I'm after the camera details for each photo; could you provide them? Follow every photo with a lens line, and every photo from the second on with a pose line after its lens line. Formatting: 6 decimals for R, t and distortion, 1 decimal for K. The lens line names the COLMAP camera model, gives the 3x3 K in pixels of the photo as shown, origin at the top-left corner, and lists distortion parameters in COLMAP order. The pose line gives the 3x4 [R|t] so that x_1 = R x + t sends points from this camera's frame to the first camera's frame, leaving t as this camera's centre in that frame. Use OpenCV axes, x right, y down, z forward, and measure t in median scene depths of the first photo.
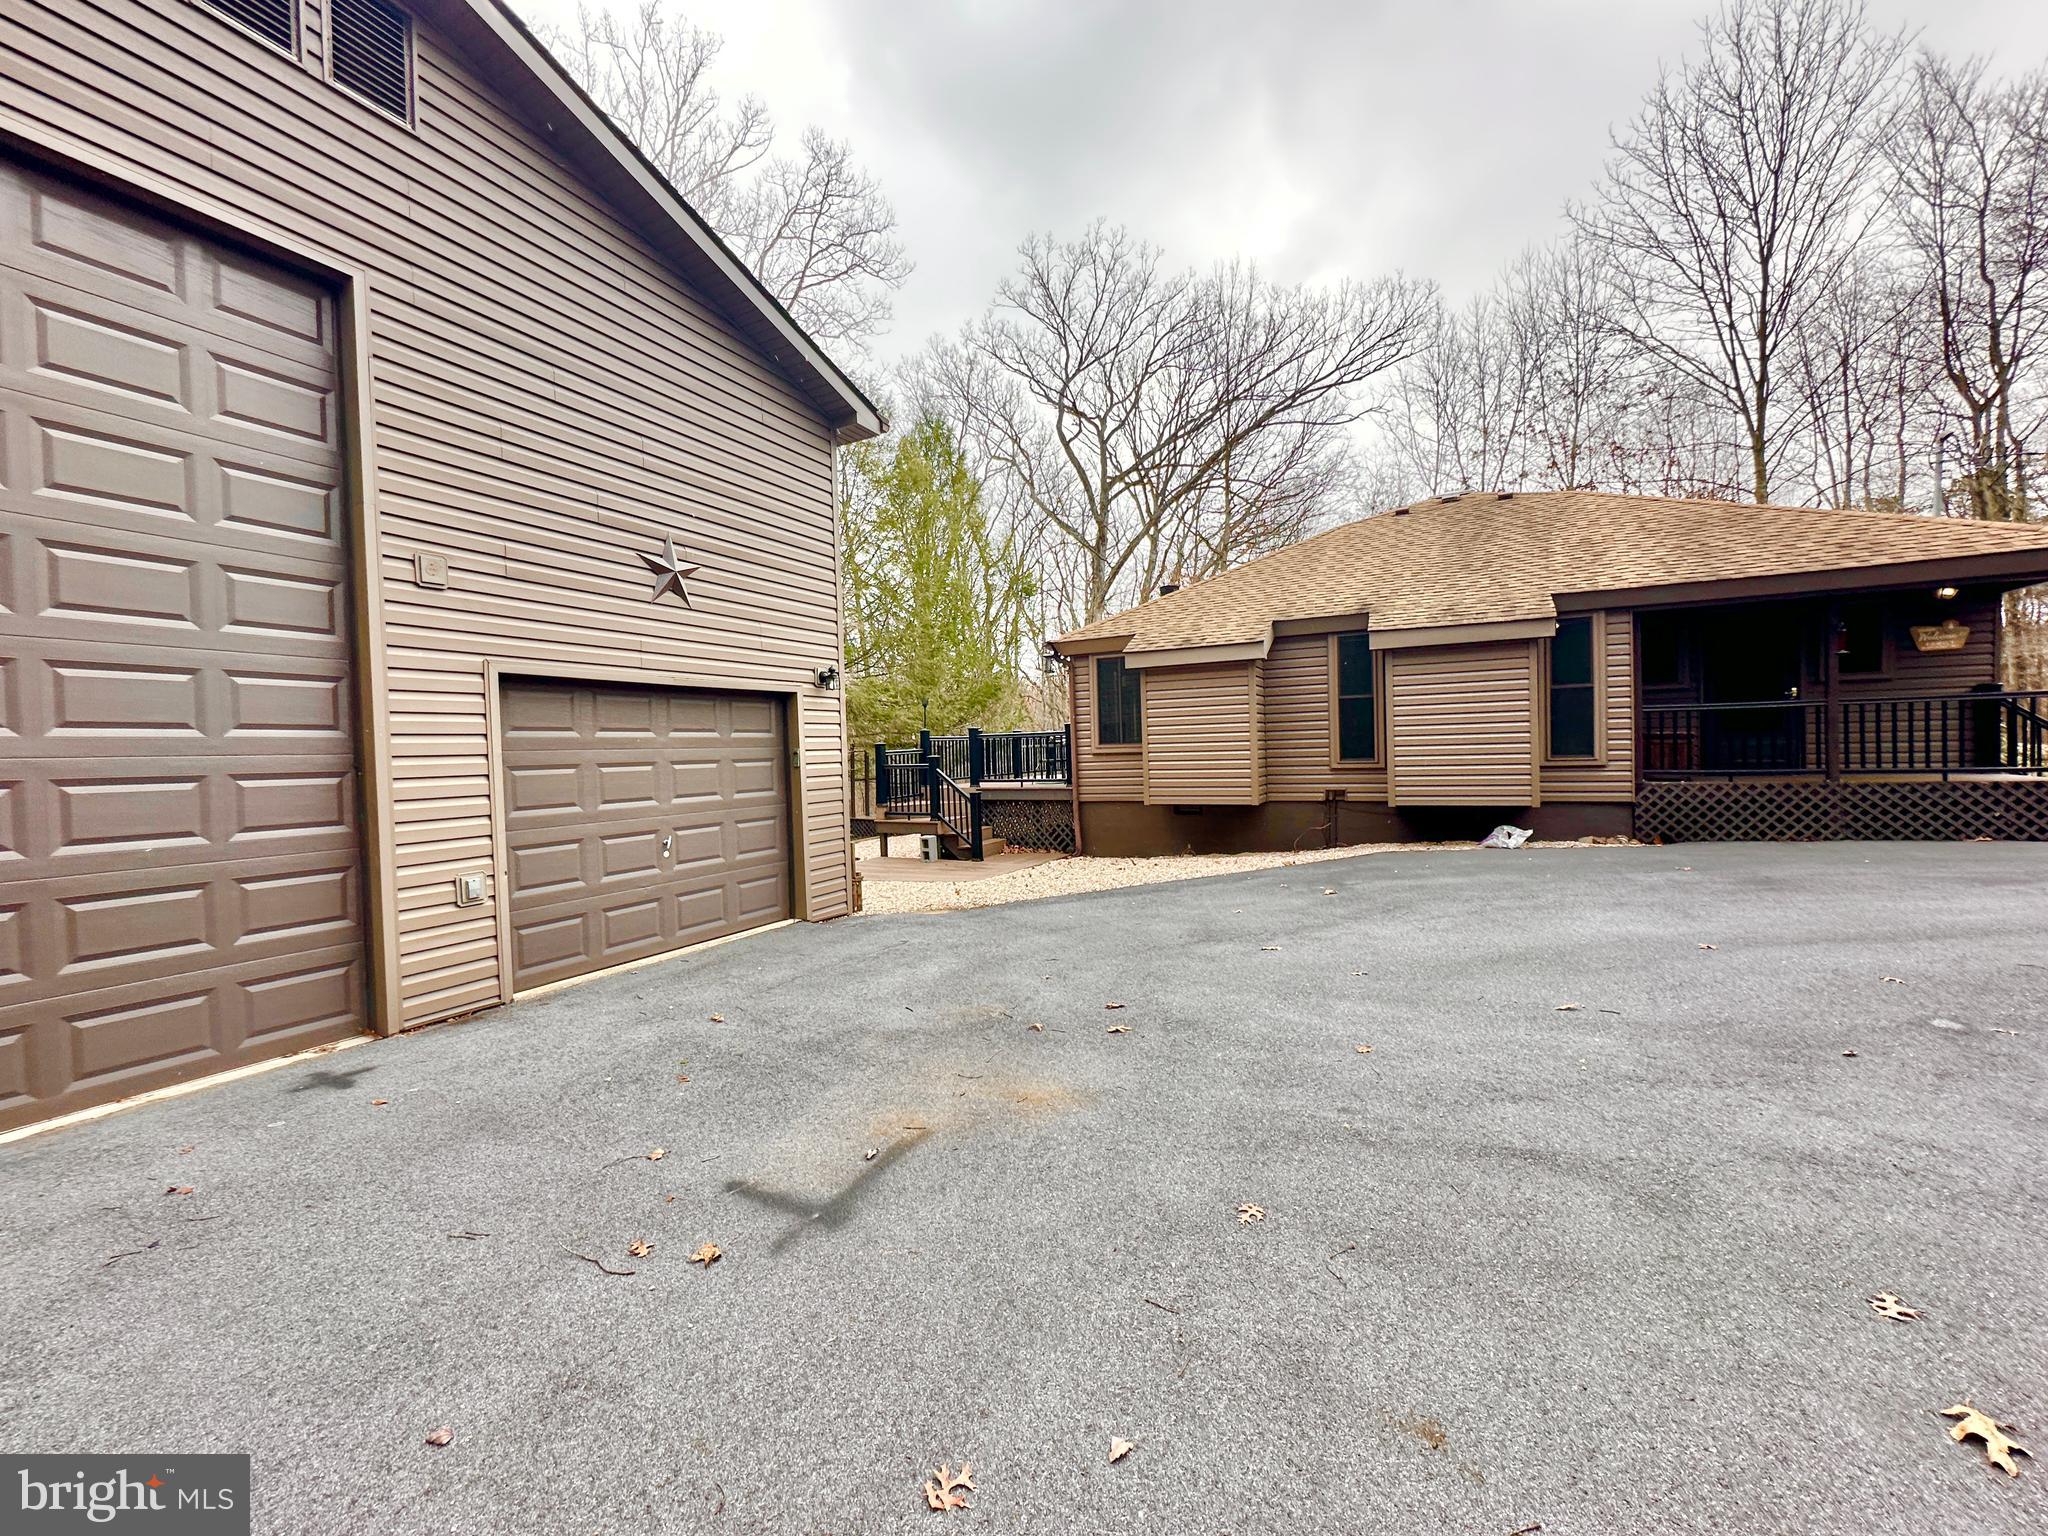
lens RADIAL K [[817.5, 0, 1024.0], [0, 817.5, 768.0], [0, 0, 1]] dist [-0.001033, -0.000135]
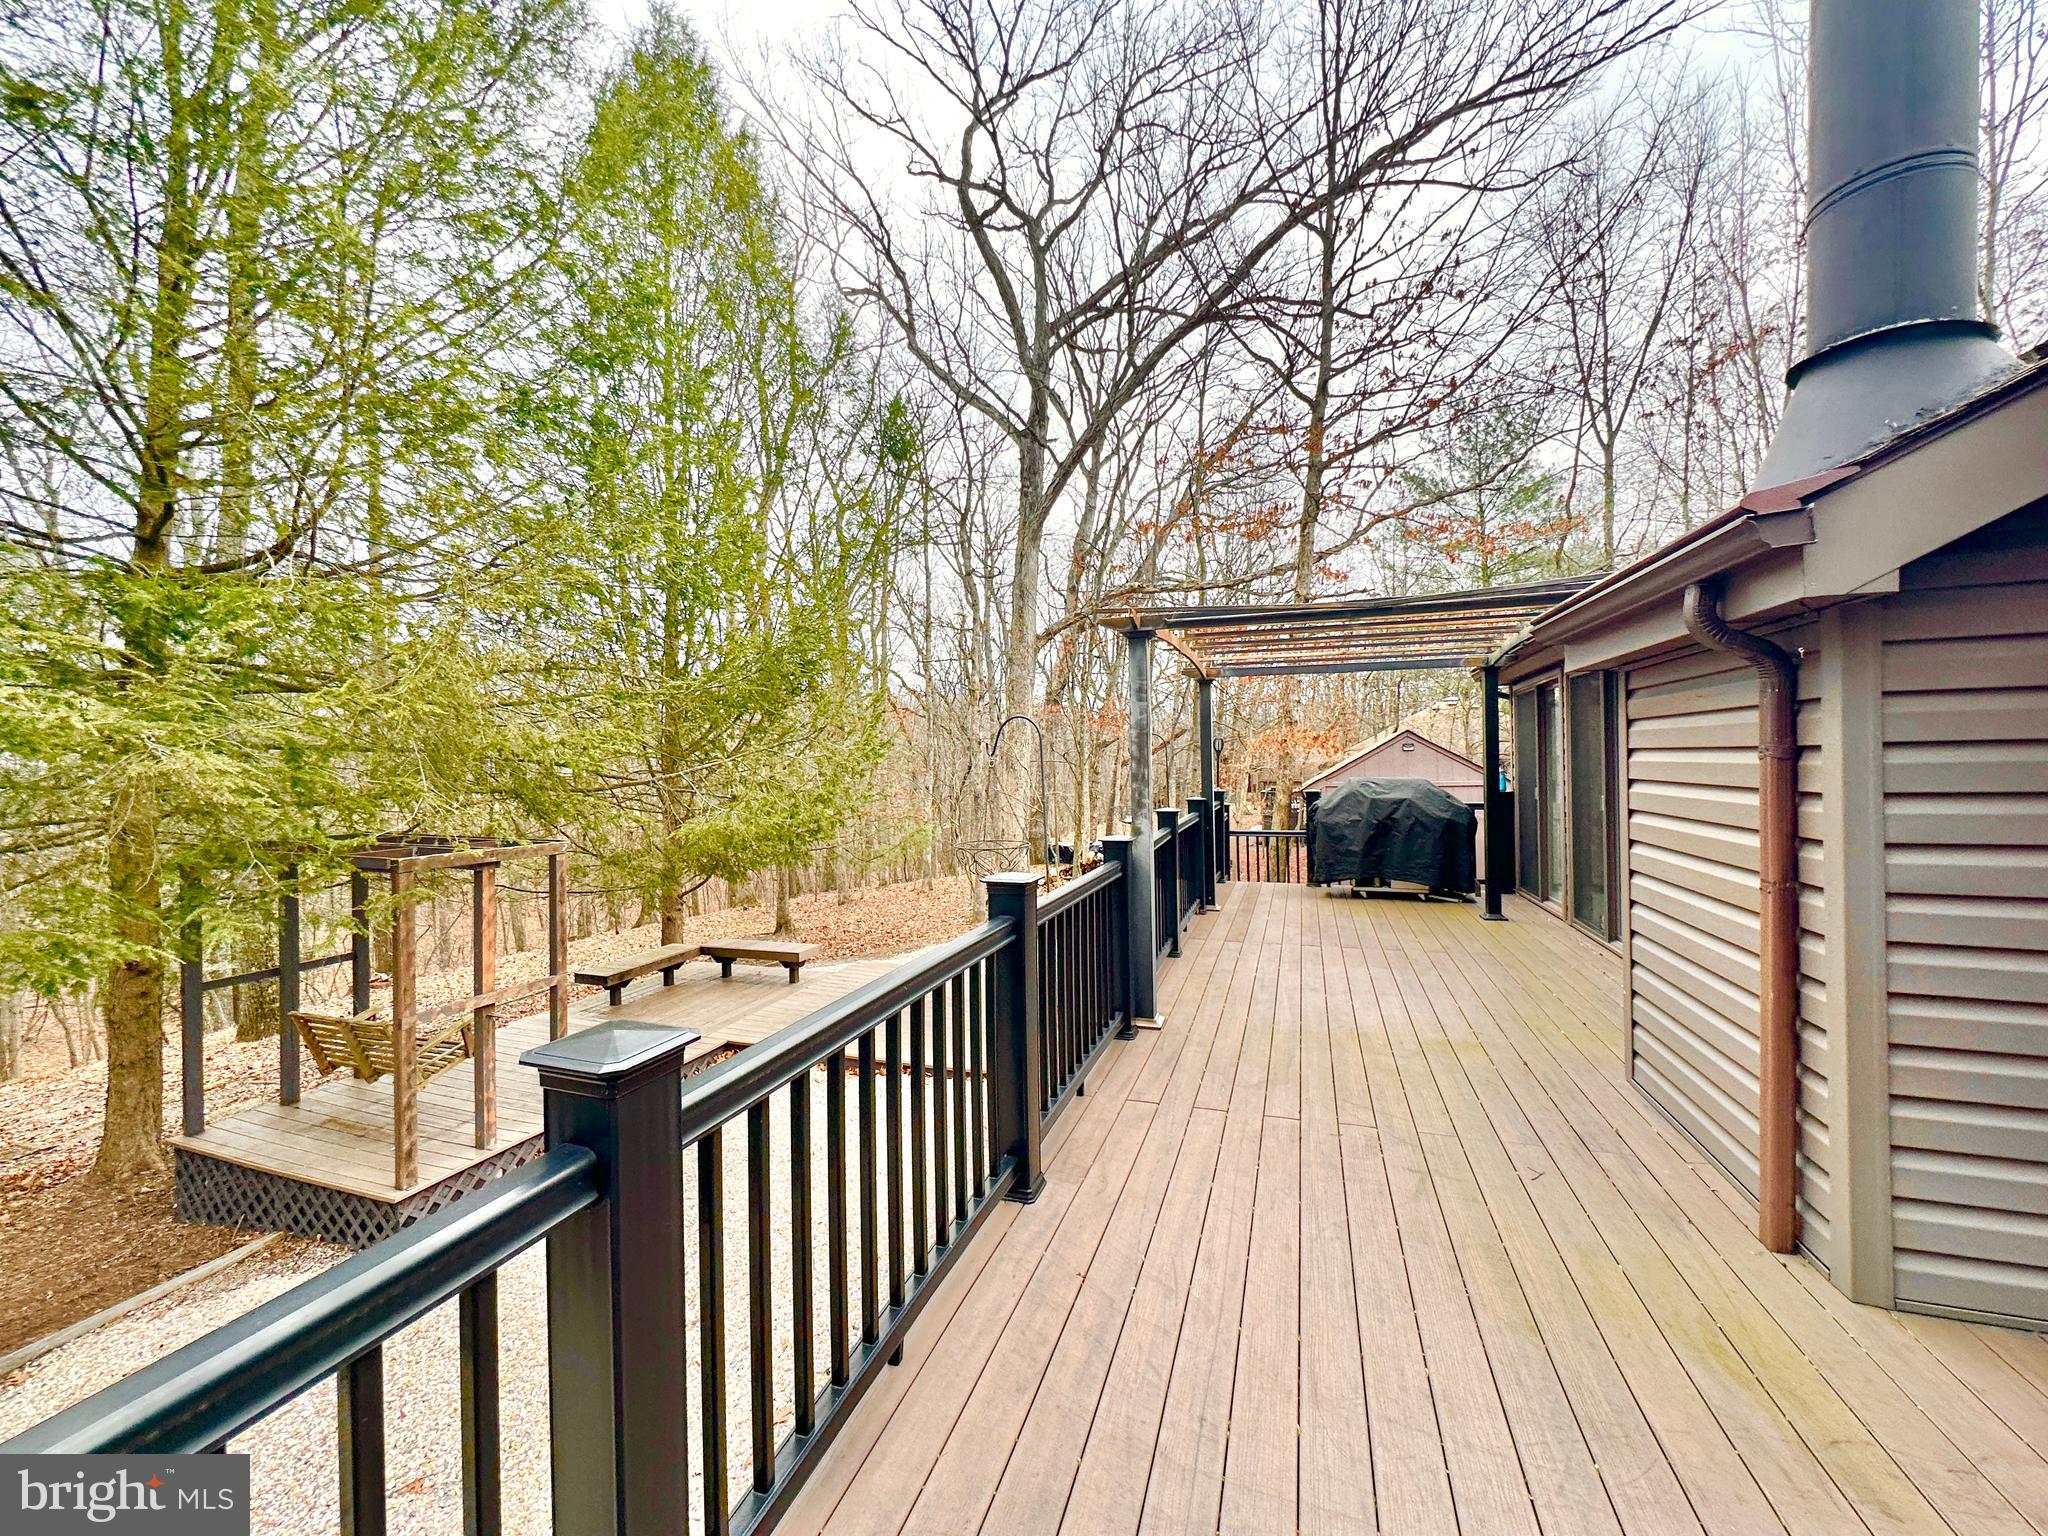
lens RADIAL K [[817.5, 0, 1024.0], [0, 817.5, 768.0], [0, 0, 1]] dist [-0.001033, -0.000135]
pose [[0.989166, 0.007867, 0.146593, 0.007660], [-0.005181, 0.999812, -0.018694, -0.034416], [-0.146712, 0.017732, 0.989020, 0.470109]]
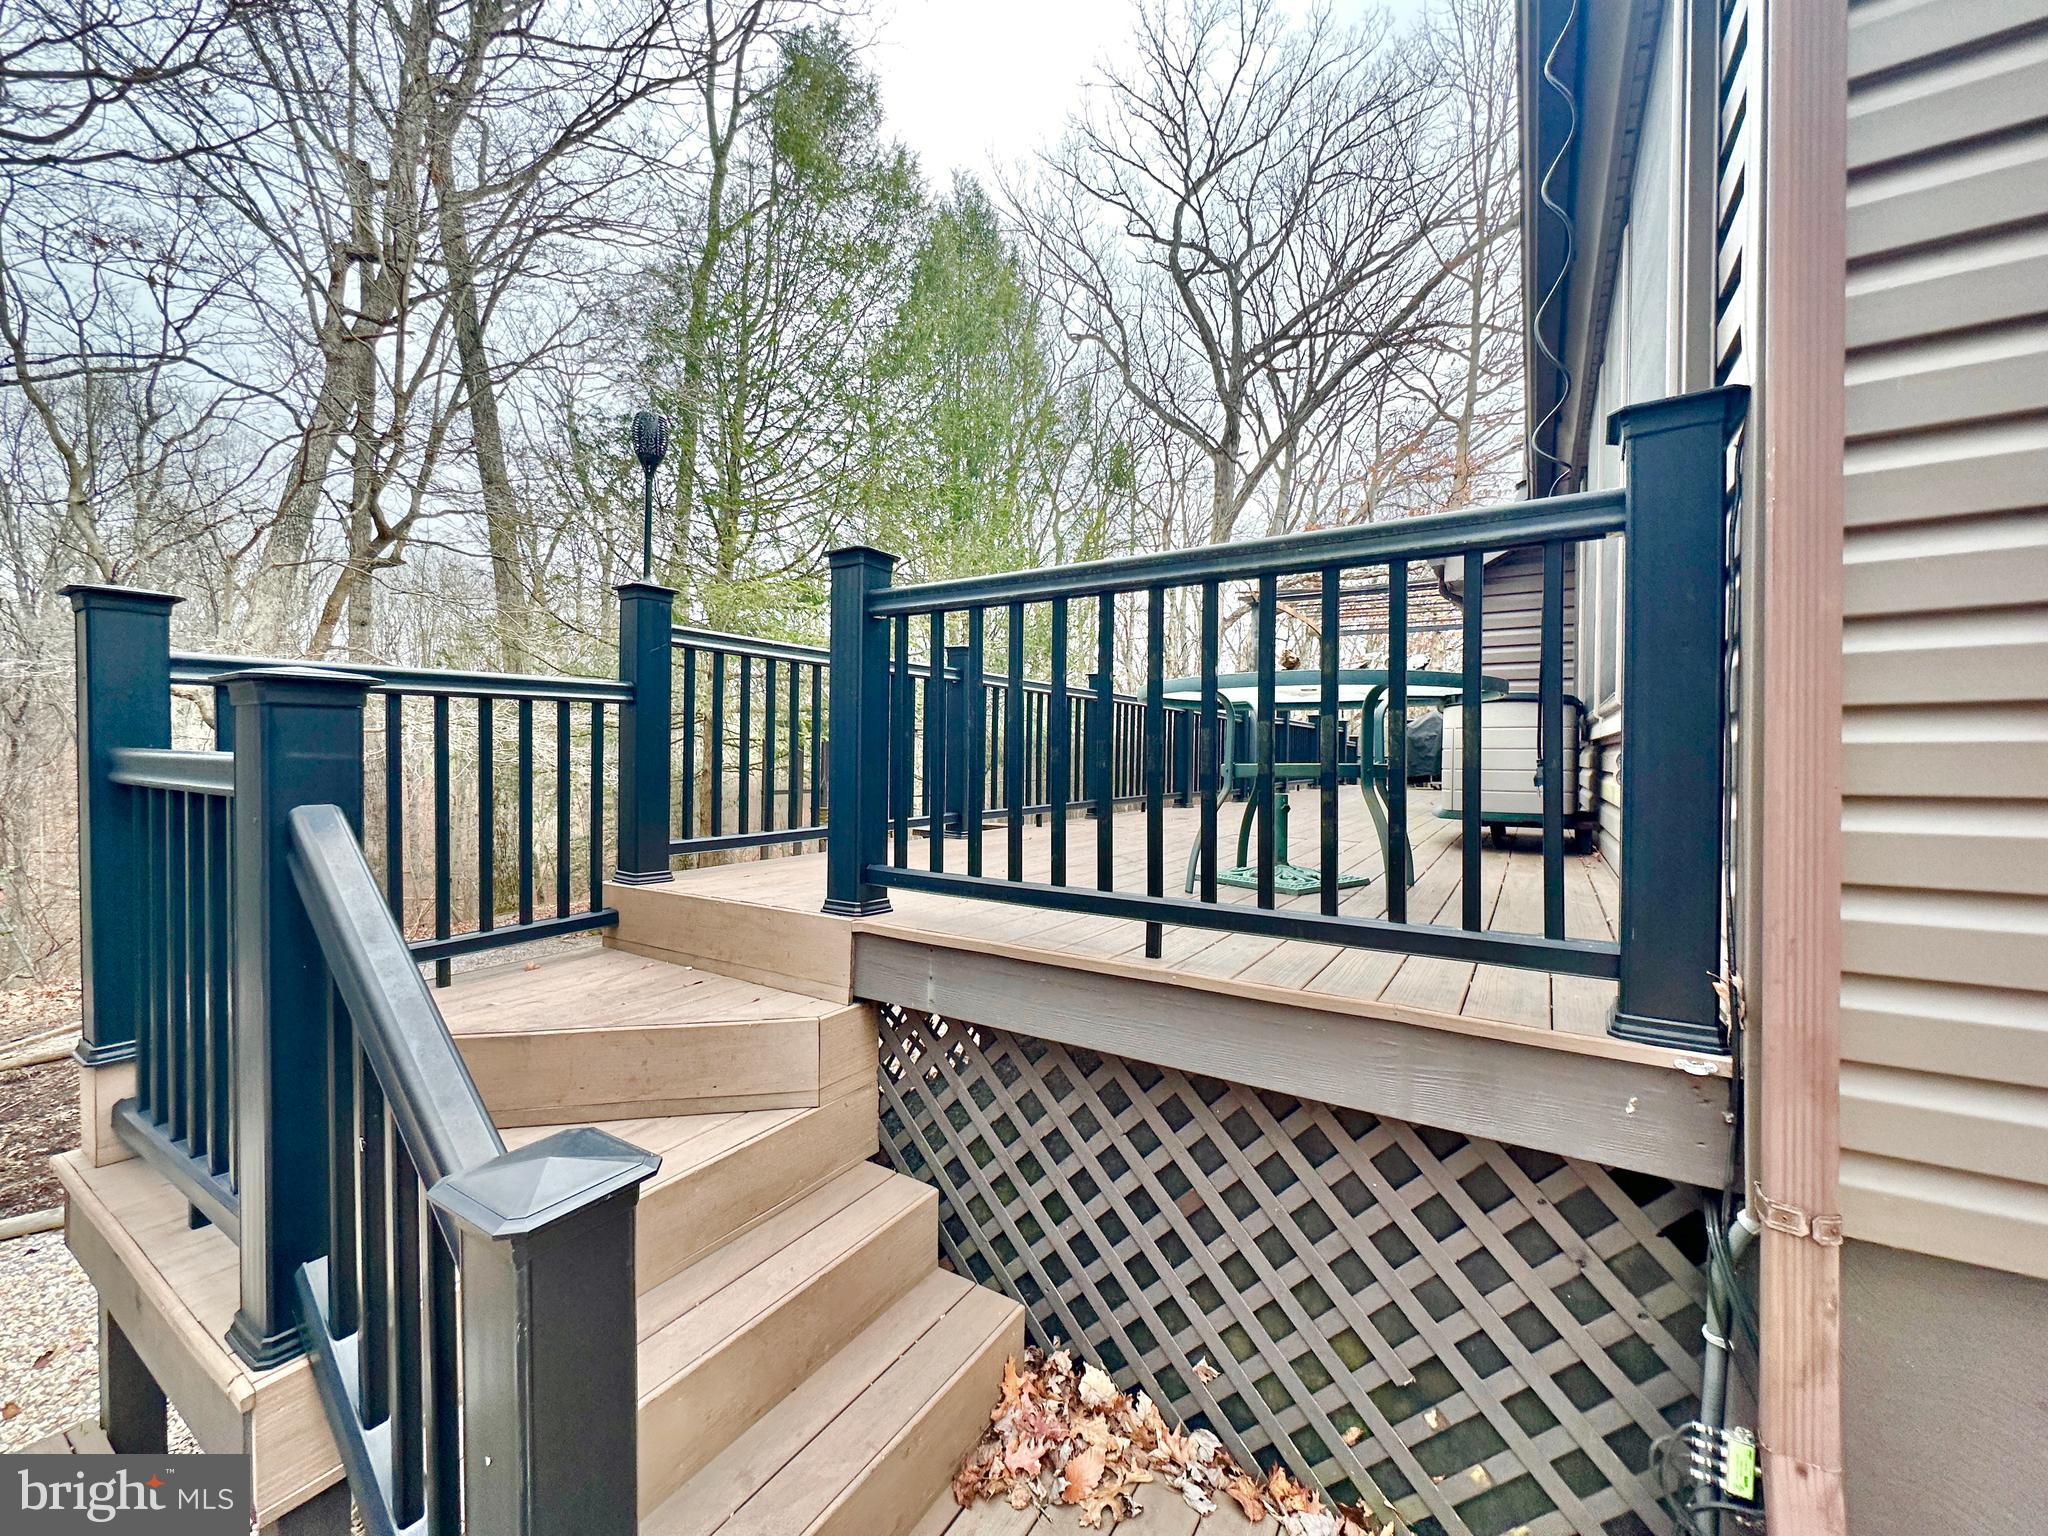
lens RADIAL K [[817.5, 0, 1024.0], [0, 817.5, 768.0], [0, 0, 1]] dist [-0.001033, -0.000135]
pose [[0.995791, 0.036972, -0.083862, -0.005841], [-0.037518, 0.999284, -0.004945, -0.003060], [0.083619, 0.008070, 0.996465, 0.337610]]
